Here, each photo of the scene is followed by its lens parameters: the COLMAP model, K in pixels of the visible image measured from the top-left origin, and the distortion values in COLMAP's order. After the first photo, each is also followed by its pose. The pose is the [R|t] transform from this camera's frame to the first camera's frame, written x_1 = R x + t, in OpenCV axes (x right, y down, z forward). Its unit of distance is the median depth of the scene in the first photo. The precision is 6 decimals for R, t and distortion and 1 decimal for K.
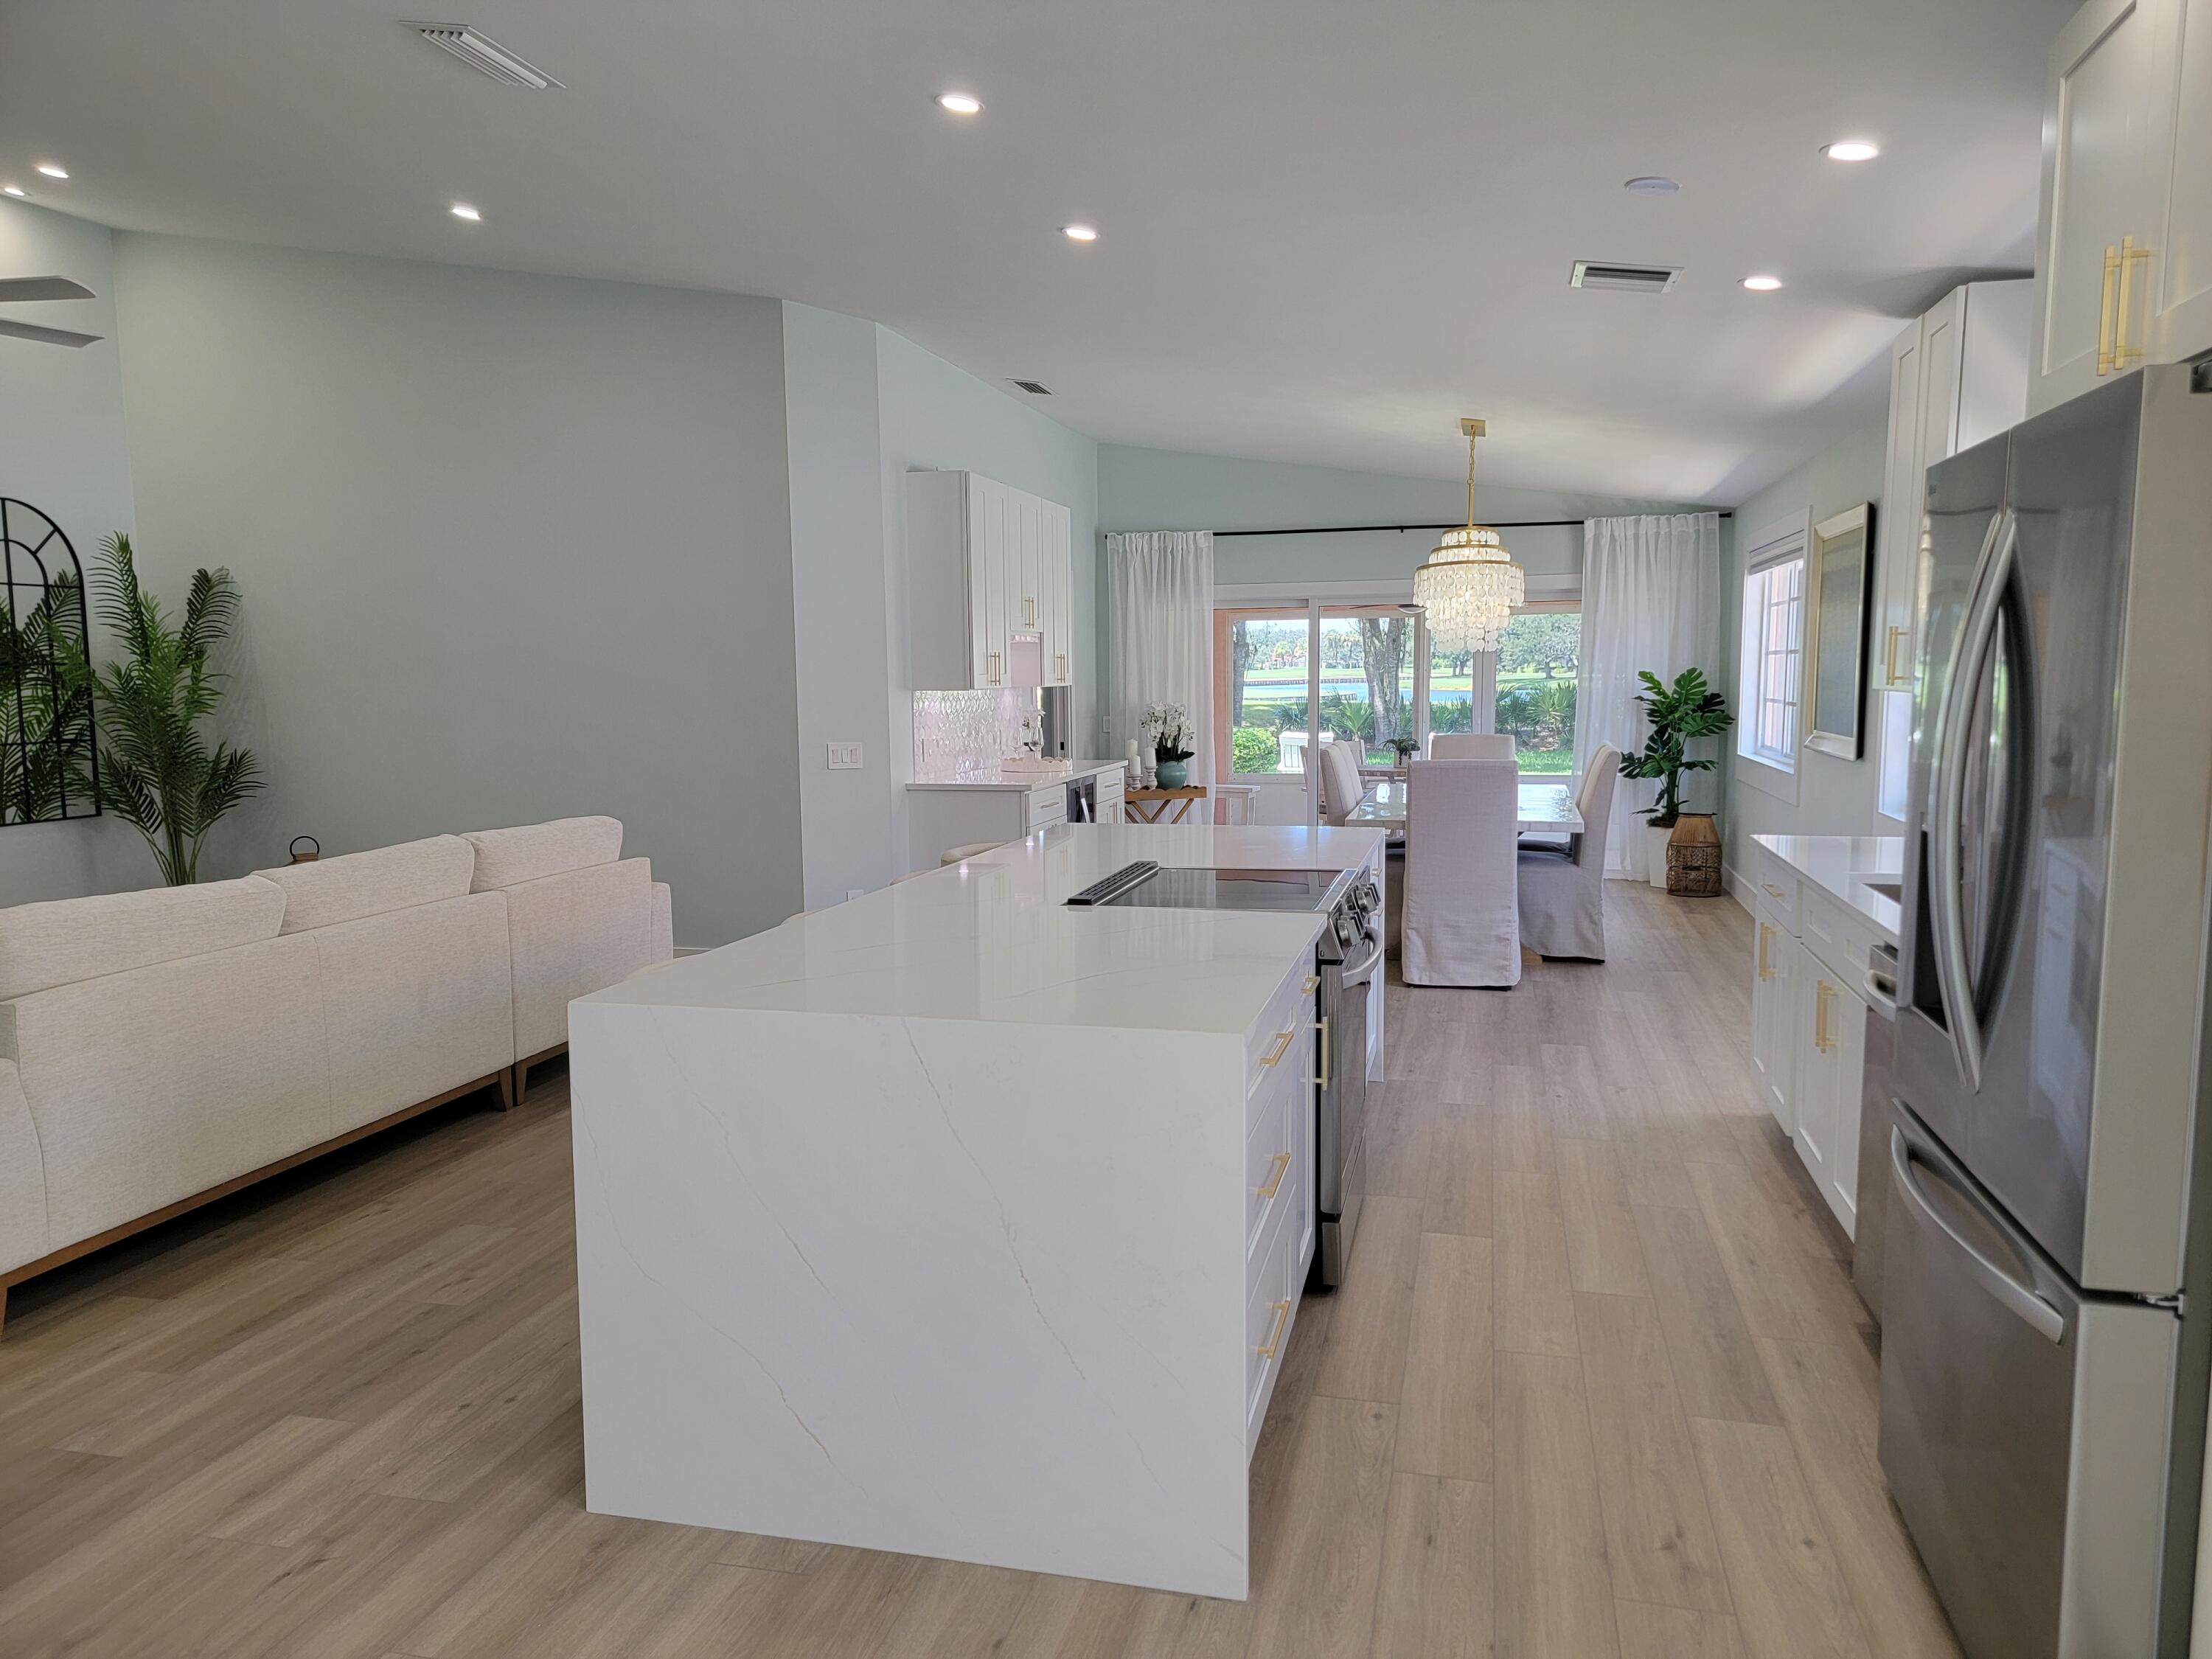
lens RADIAL K [[1557.8, 0, 1138.2], [0, 1557.8, 875.3], [0, 0, 1]] dist [0.086905, -0.074377]
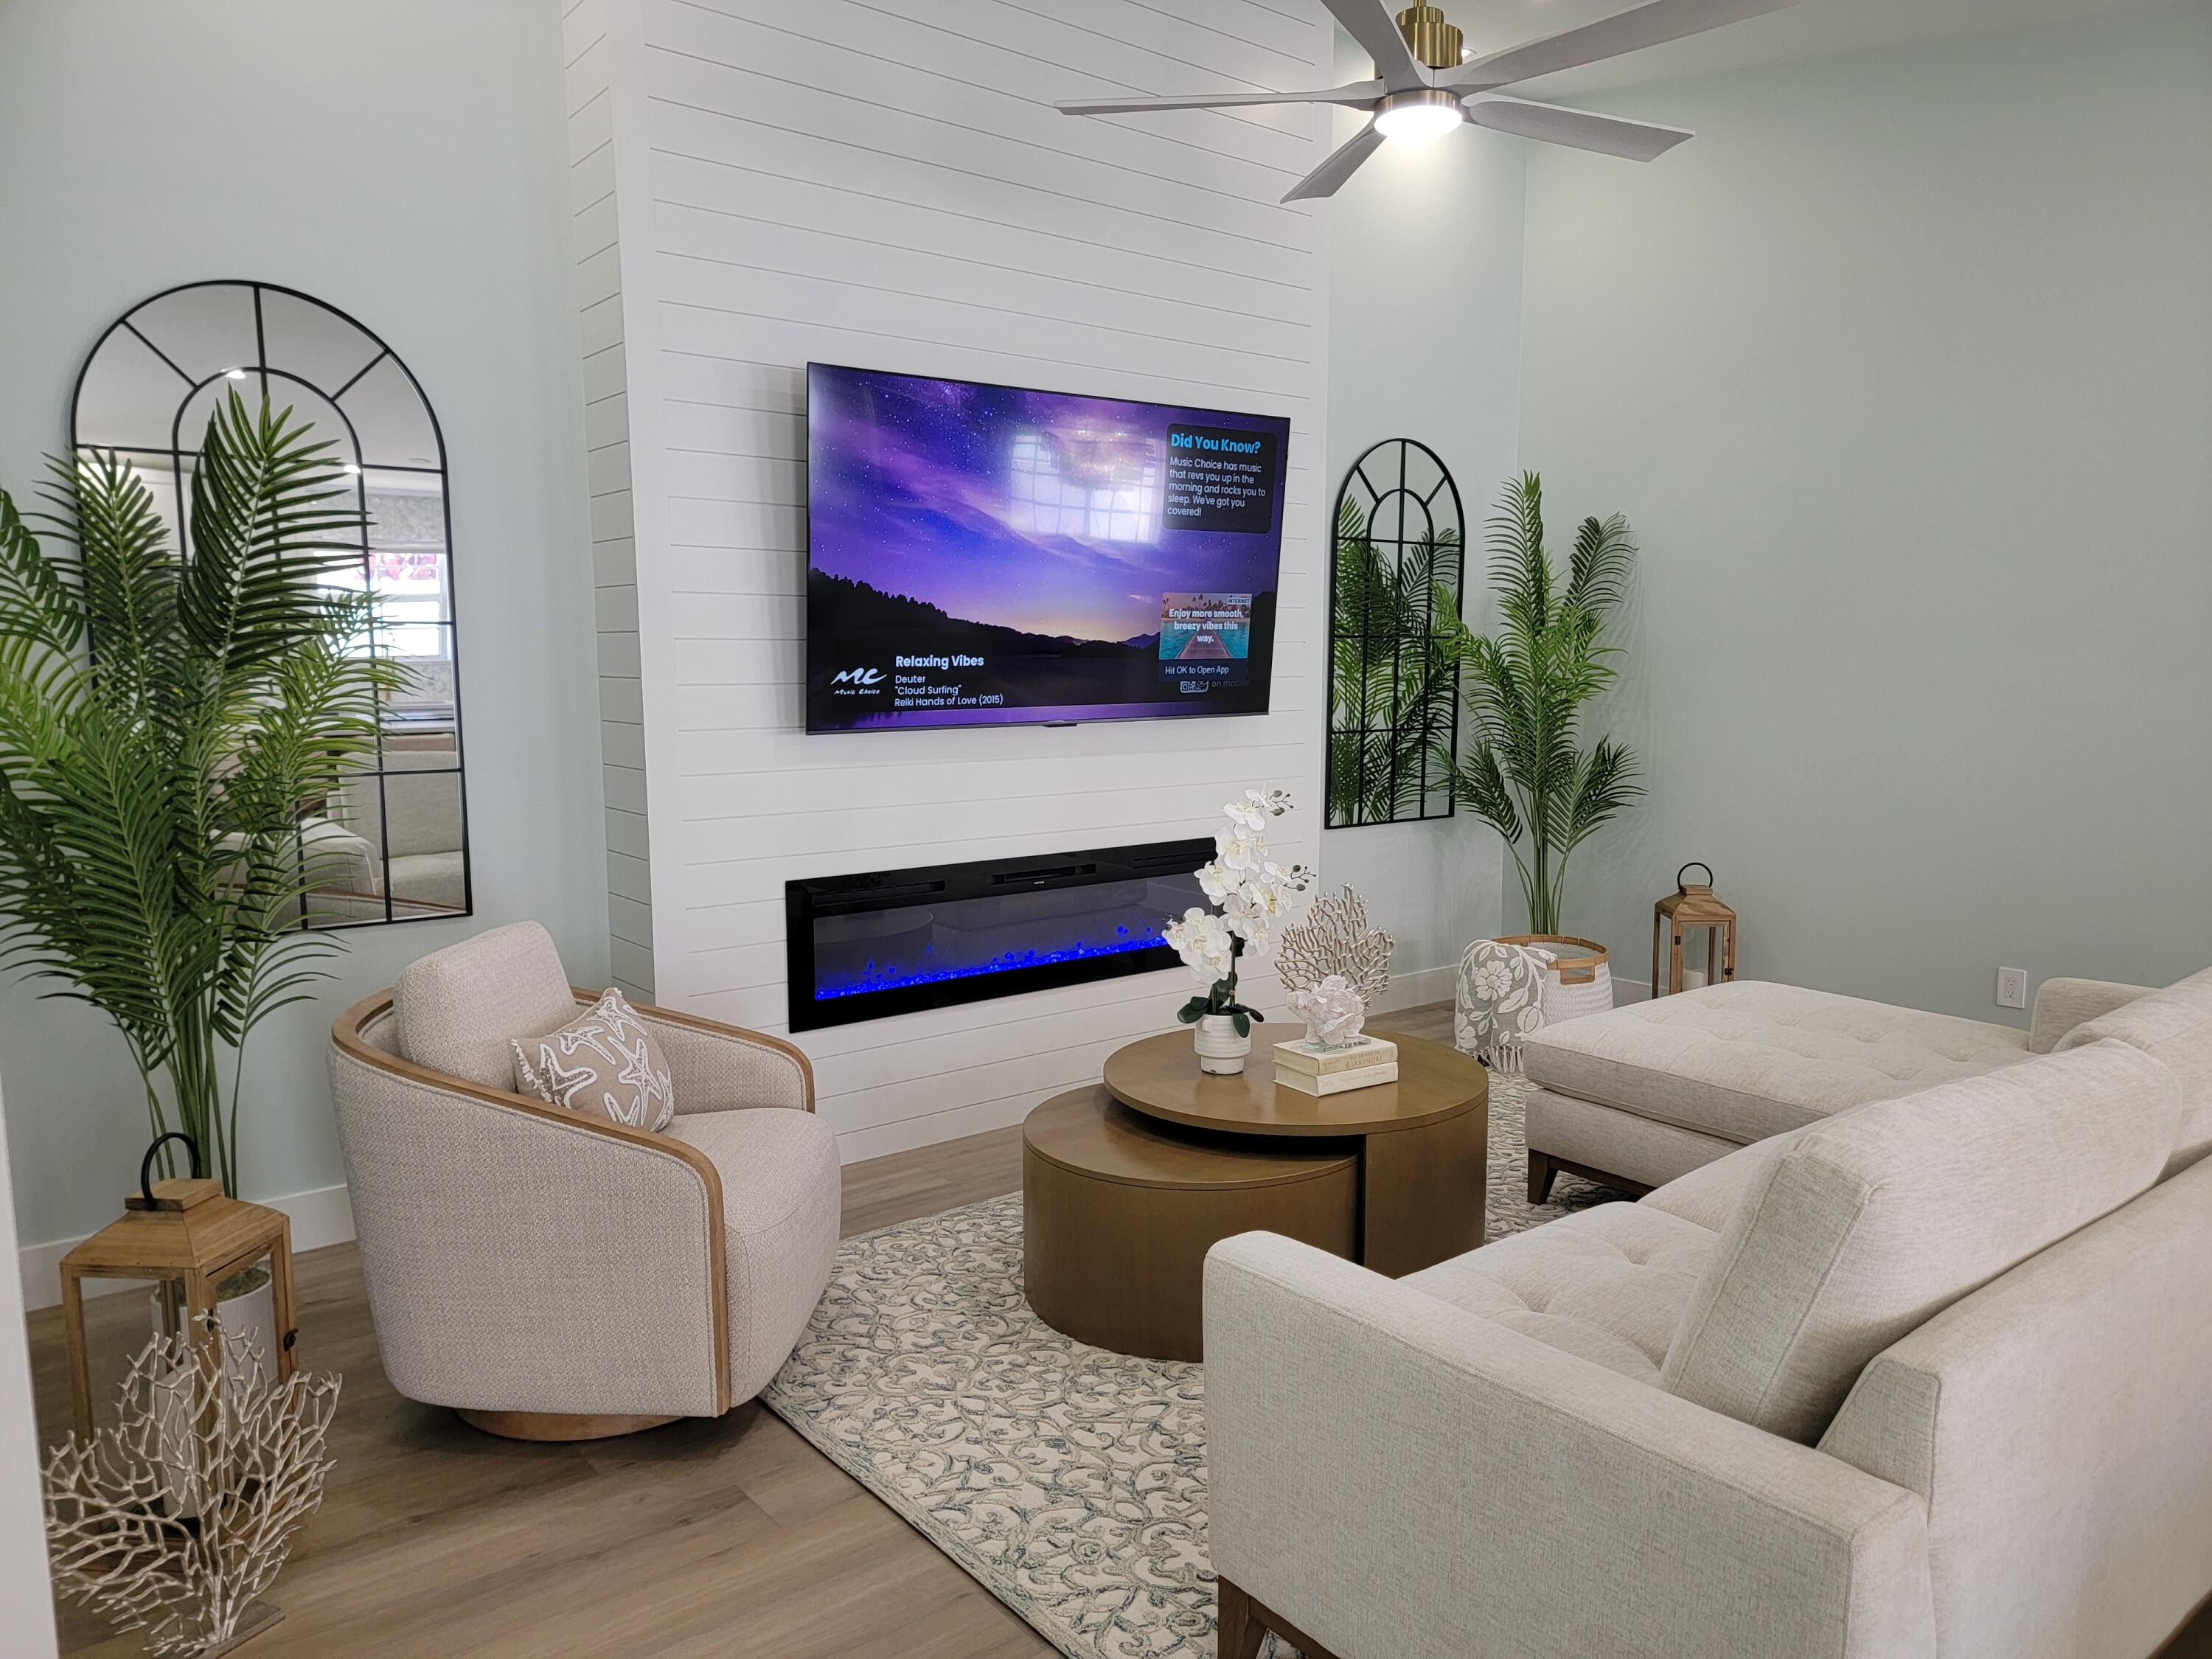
lens RADIAL K [[1557.8, 0, 1138.2], [0, 1557.8, 875.3], [0, 0, 1]] dist [0.086905, -0.074377]
pose [[0.784714, 0.095730, -0.612422, -0.275409], [-0.088191, 0.995194, 0.042561, -0.027642], [0.613553, 0.020612, 0.789385, 0.247861]]
